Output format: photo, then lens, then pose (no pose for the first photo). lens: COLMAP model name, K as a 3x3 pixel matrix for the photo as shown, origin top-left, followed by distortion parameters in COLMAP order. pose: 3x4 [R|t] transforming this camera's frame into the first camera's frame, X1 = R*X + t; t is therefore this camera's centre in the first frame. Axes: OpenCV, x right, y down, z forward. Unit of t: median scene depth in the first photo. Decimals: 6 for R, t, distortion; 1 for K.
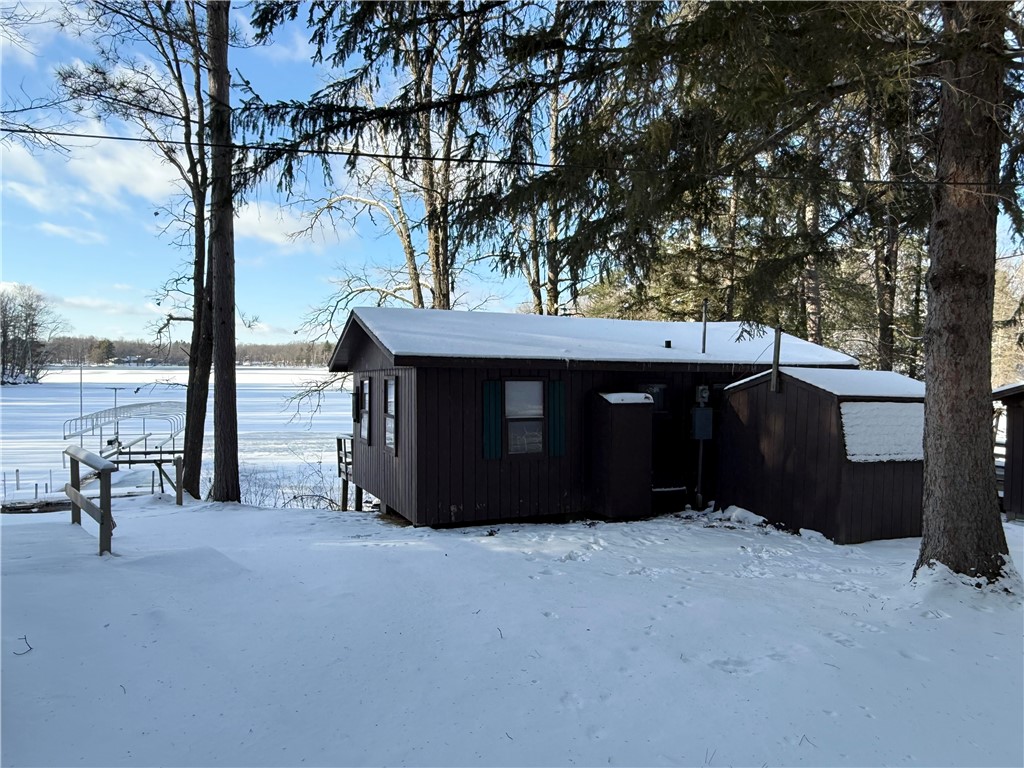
lens RADIAL K [[699.6, 0, 517.2], [0, 699.6, 381.5], [0, 0, 1]] dist [0.009606, 0.001153]
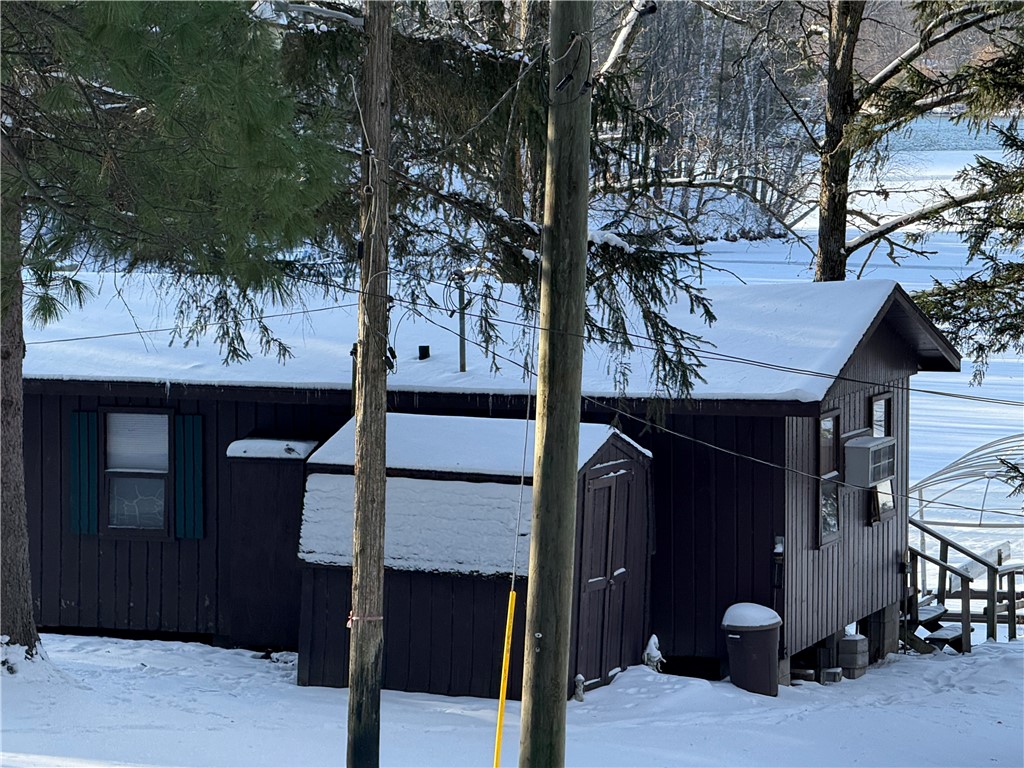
lens RADIAL K [[4160.8, 0, 550.0], [0, 4160.8, 370.5], [0, 0, 1]] dist [0.238184, 0.000000]
pose [[0.742438, 0.037036, -0.668890, 2.746919], [-0.005469, 0.998772, 0.049230, -0.222098], [0.669893, -0.032892, 0.741729, -1.499733]]
